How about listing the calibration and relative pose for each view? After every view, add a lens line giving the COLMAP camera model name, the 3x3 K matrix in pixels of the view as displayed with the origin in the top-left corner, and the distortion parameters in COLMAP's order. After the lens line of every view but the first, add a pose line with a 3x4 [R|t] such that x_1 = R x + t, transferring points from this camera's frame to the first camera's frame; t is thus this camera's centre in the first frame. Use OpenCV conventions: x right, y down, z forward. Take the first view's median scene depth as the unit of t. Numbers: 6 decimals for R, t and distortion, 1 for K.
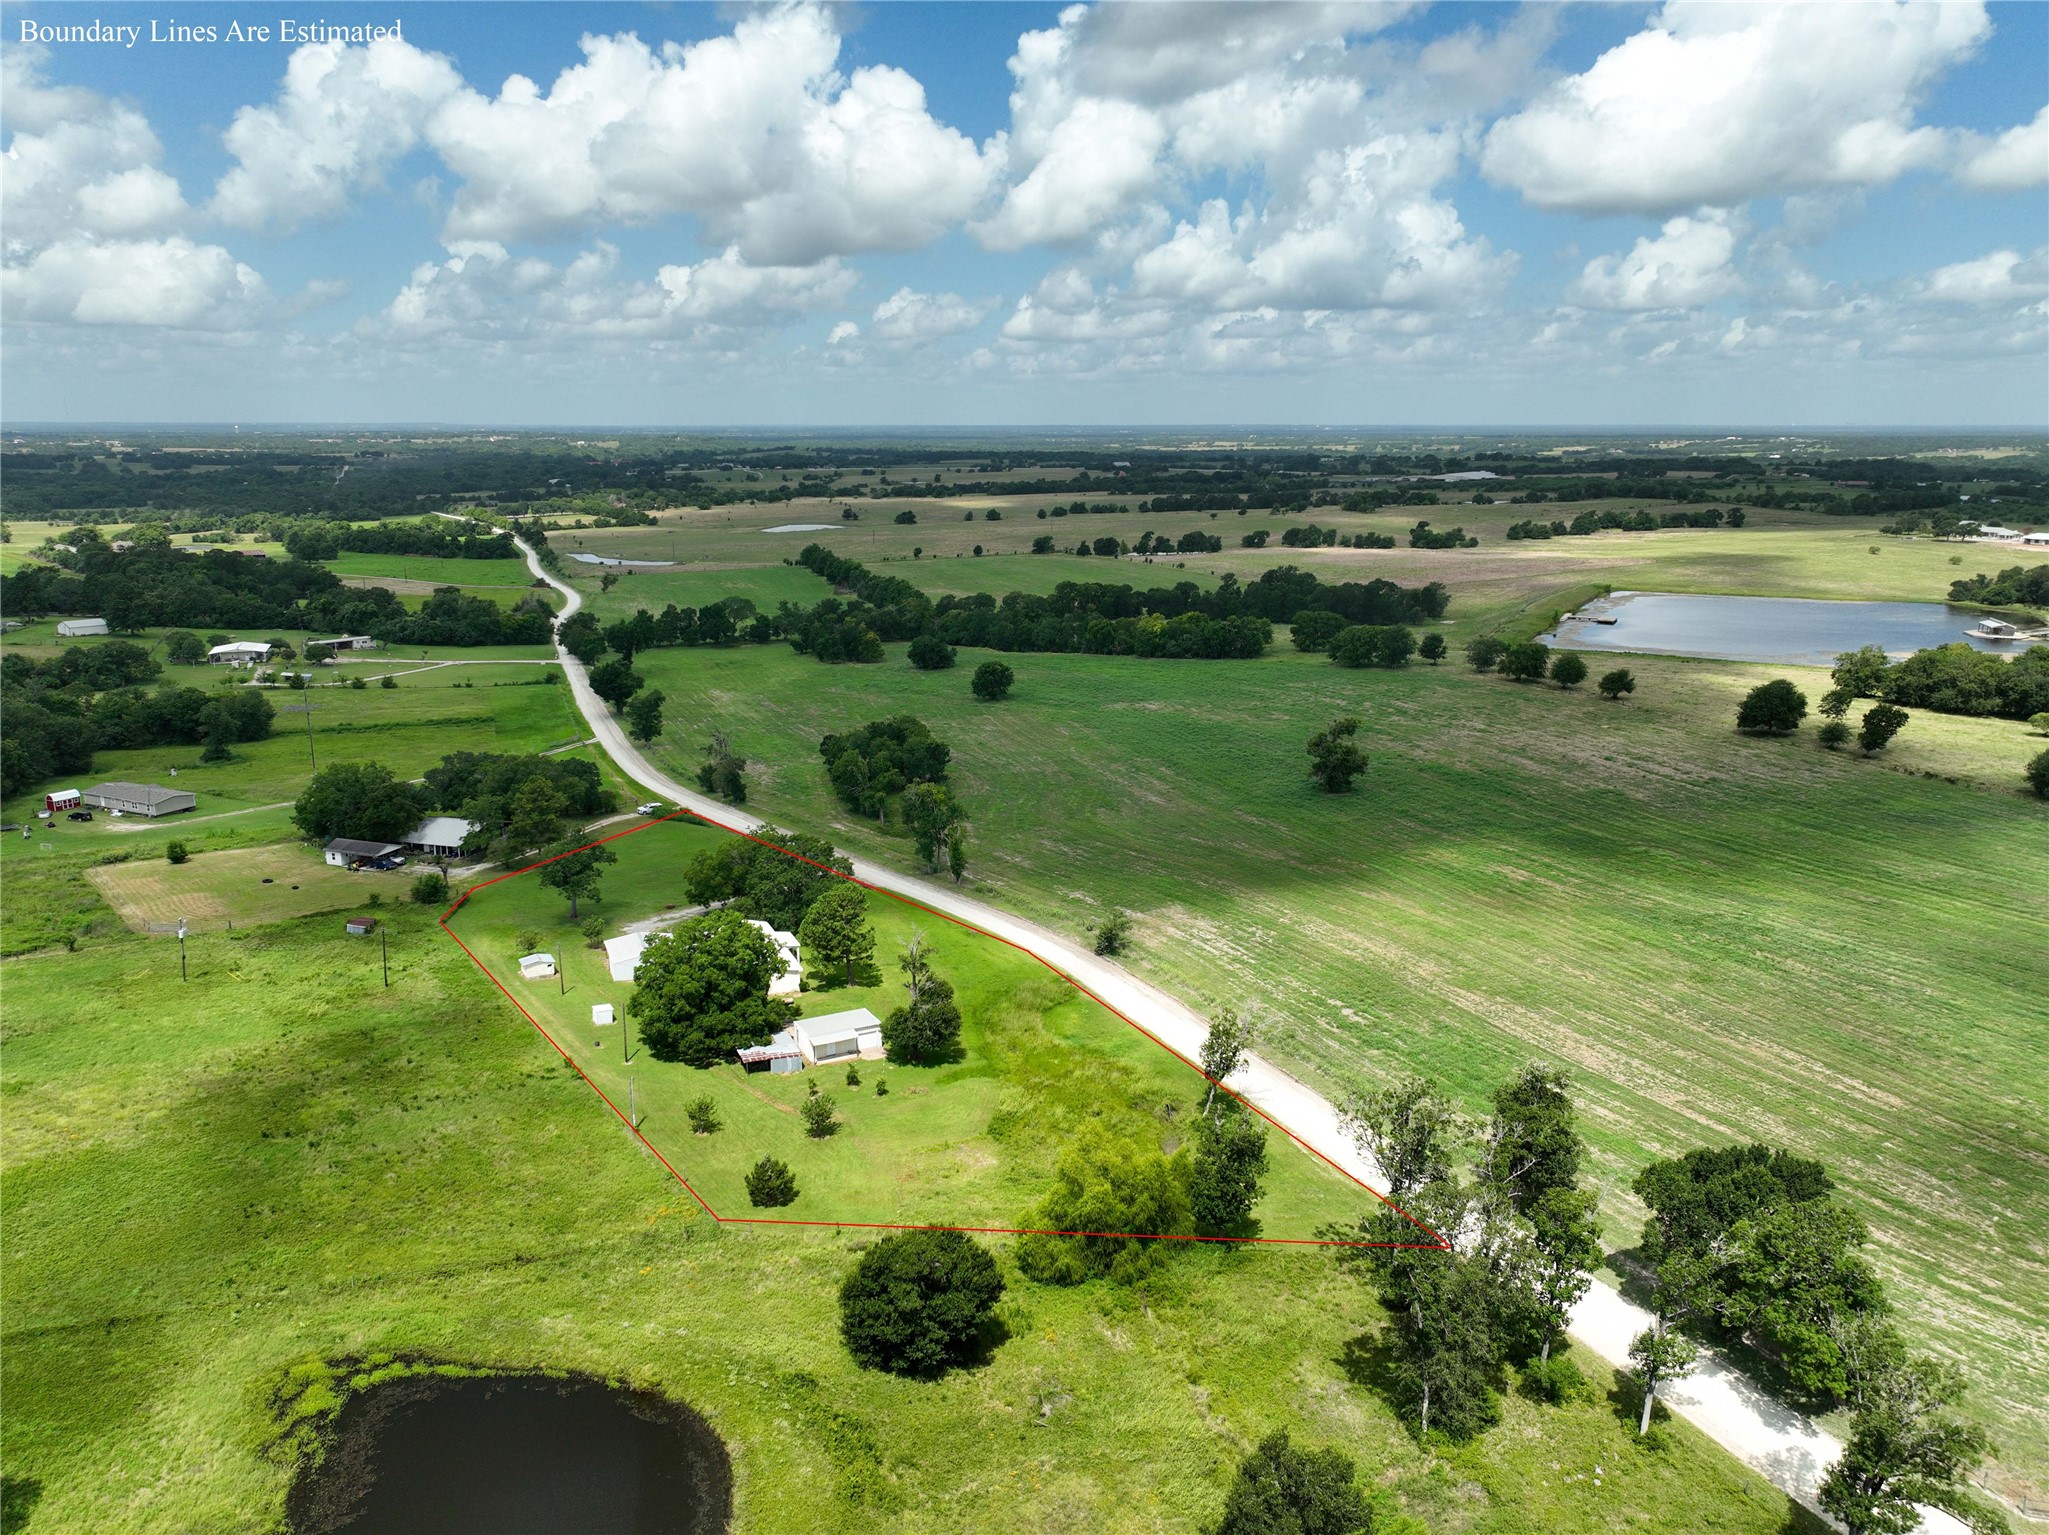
lens RADIAL K [[1437.8, 0, 1024.5], [0, 1437.8, 767.5], [0, 0, 1]] dist [0.004313, 0.008327]
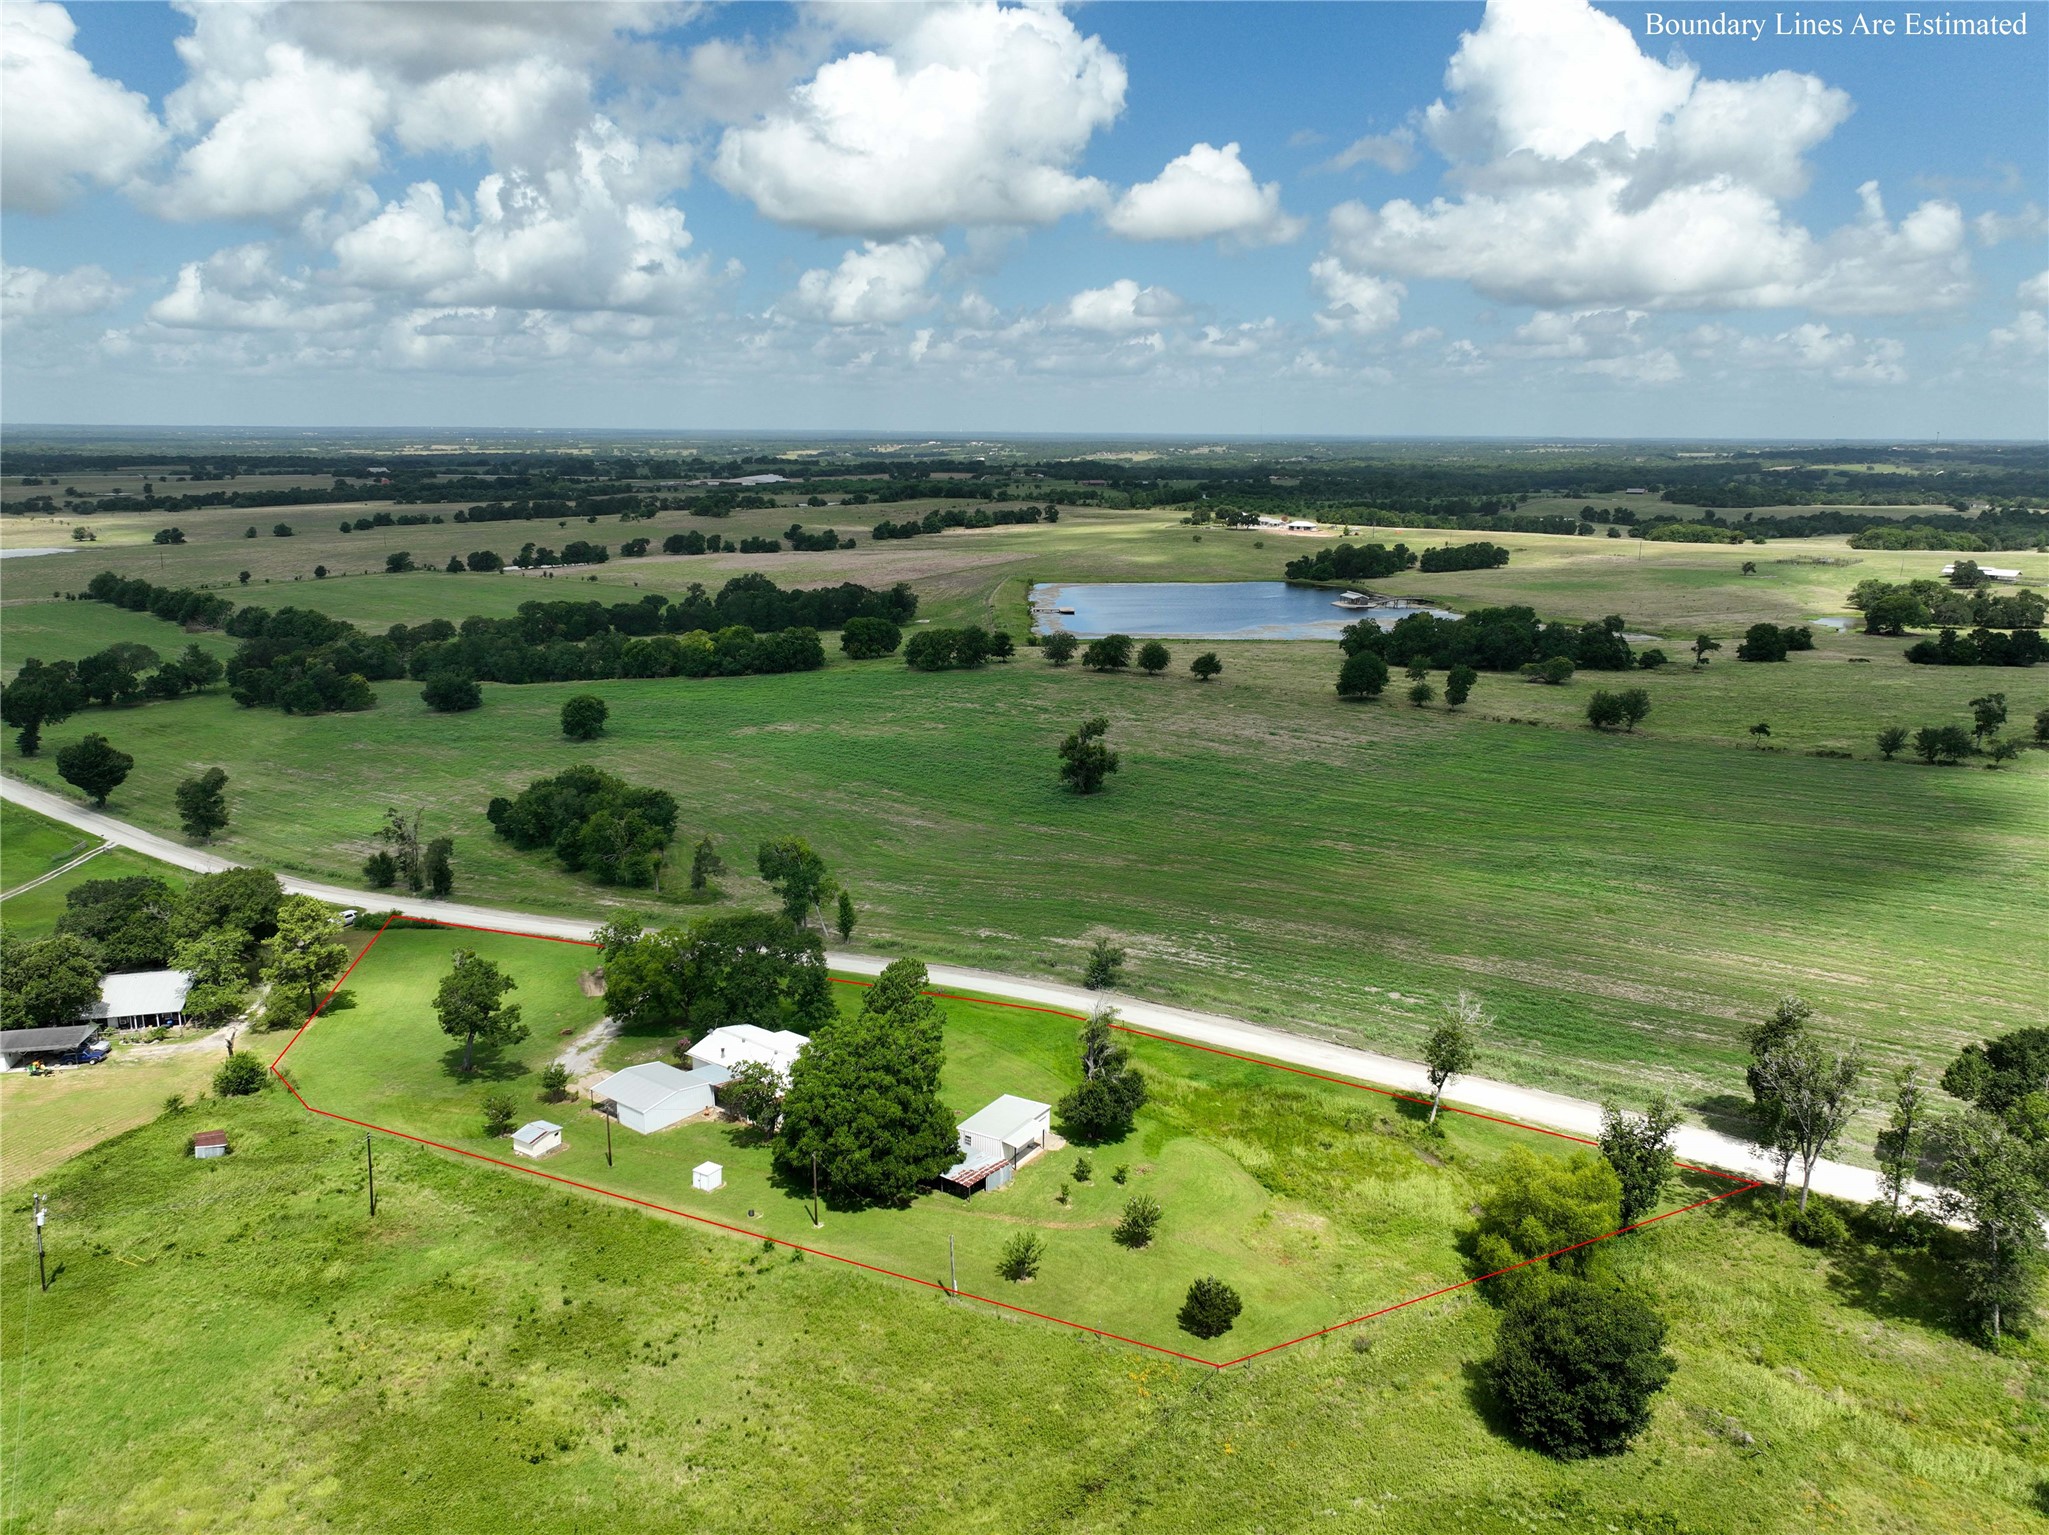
lens RADIAL K [[1437.8, 0, 1024.5], [0, 1437.8, 767.5], [0, 0, 1]] dist [0.004313, 0.008327]
pose [[0.864508, -0.109867, 0.490465, -0.095221], [0.111081, 0.993451, 0.026743, -0.009785], [-0.490191, 0.031361, 0.871051, 0.042592]]
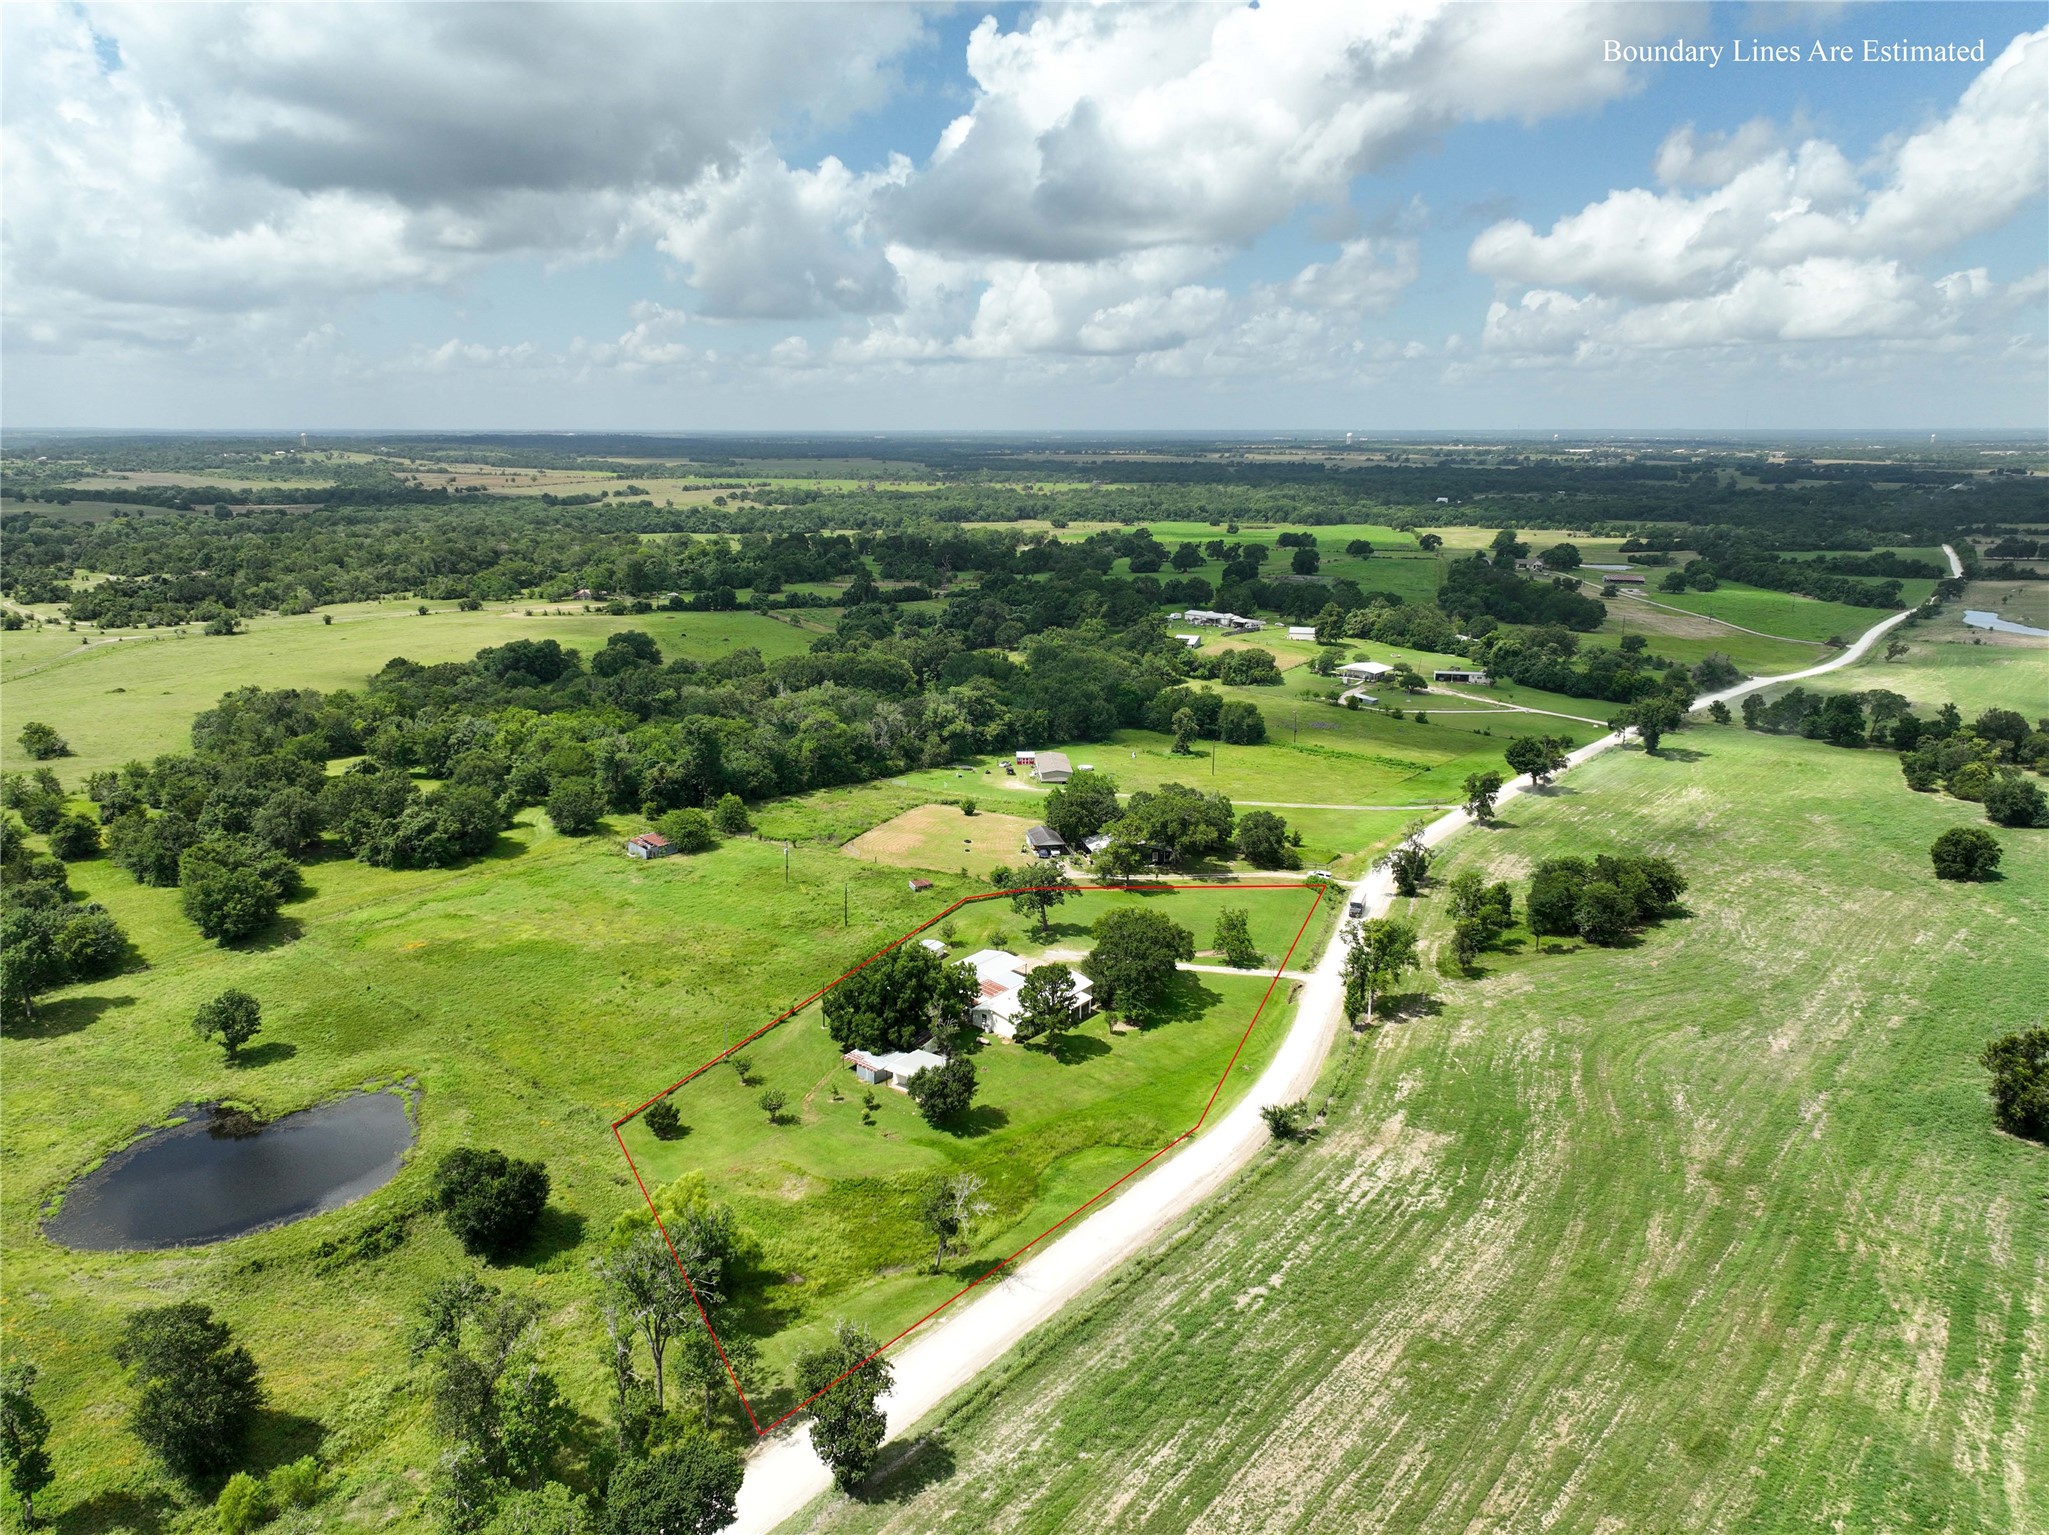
lens RADIAL K [[1437.8, 0, 1024.5], [0, 1437.8, 767.5], [0, 0, 1]] dist [0.004313, 0.008327]
pose [[0.490157, 0.201968, -0.847912, 0.155331], [-0.204437, 0.972287, 0.113413, -0.037622], [0.847320, 0.117755, 0.517863, 0.078867]]
